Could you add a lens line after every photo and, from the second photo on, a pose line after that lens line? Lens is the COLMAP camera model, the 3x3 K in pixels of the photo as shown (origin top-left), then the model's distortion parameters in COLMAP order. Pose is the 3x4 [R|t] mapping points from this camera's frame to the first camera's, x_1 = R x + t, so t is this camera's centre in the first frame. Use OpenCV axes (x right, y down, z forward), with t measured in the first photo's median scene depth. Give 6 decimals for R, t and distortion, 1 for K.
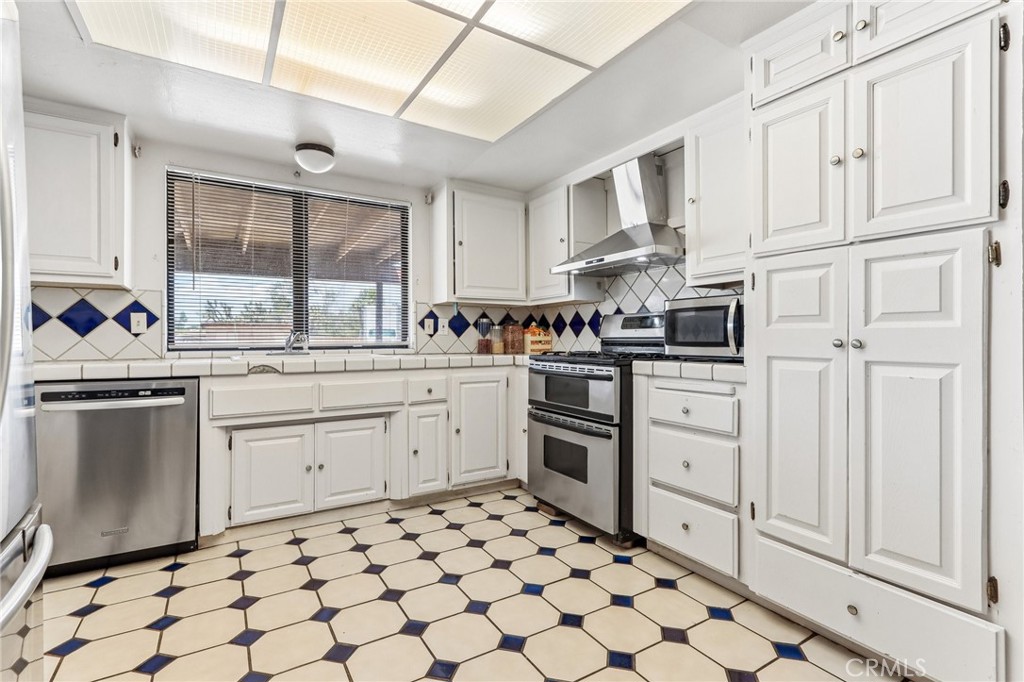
lens RADIAL K [[479.5, 0, 508.8], [0, 479.5, 339.9], [0, 0, 1]] dist [0.001254, -0.000475]
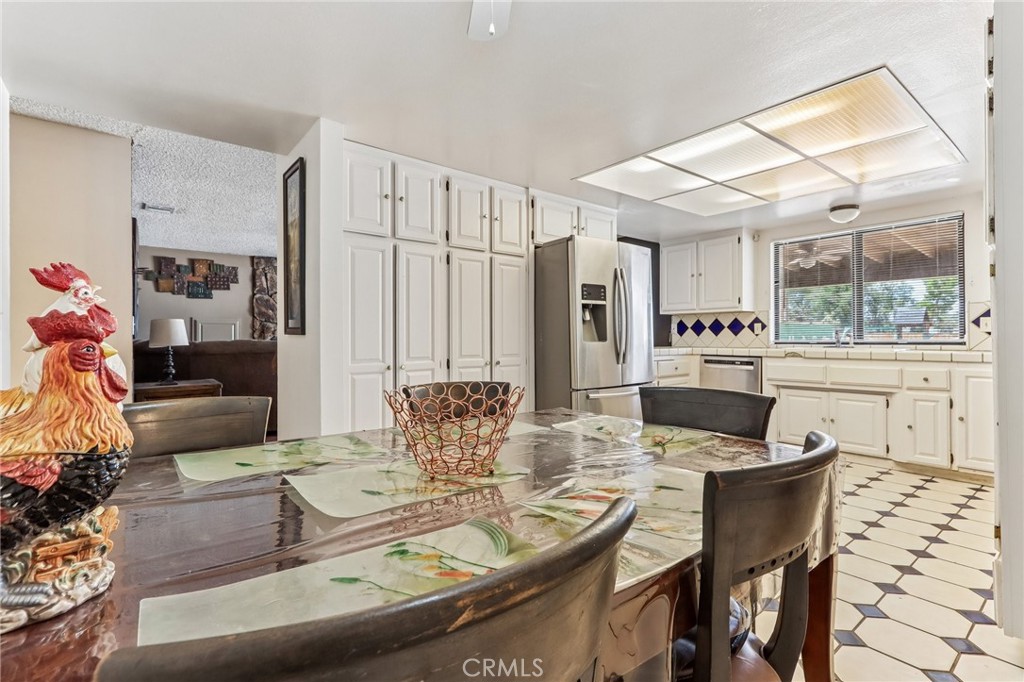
lens RADIAL K [[479.5, 0, 506.4], [0, 479.5, 336.5], [0, 0, 1]] dist [0.001254, -0.000475]
pose [[0.117404, -0.001959, -0.993082, 0.929442], [0.001997, 0.999996, -0.001737, -0.002552], [0.993082, -0.001779, 0.117407, -0.195005]]
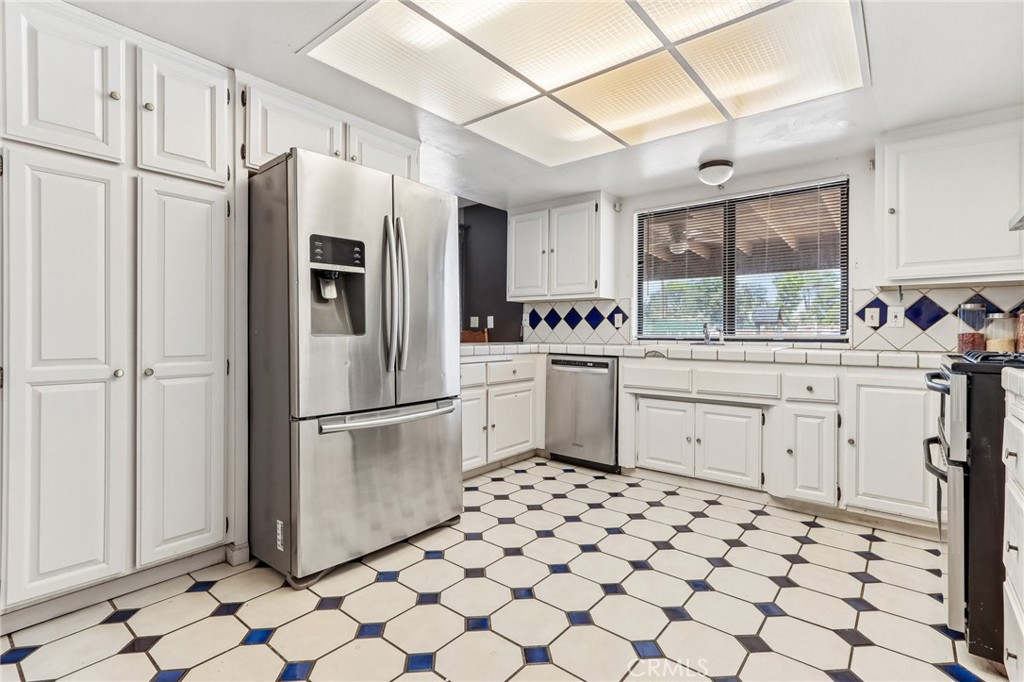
lens RADIAL K [[479.5, 0, 510.0], [0, 479.5, 333.6], [0, 0, 1]] dist [0.001254, -0.000475]
pose [[0.323011, 0.006780, -0.946371, 0.520404], [-0.007245, 0.999963, 0.004691, 0.001385], [0.946367, 0.005341, 0.323048, 0.172240]]
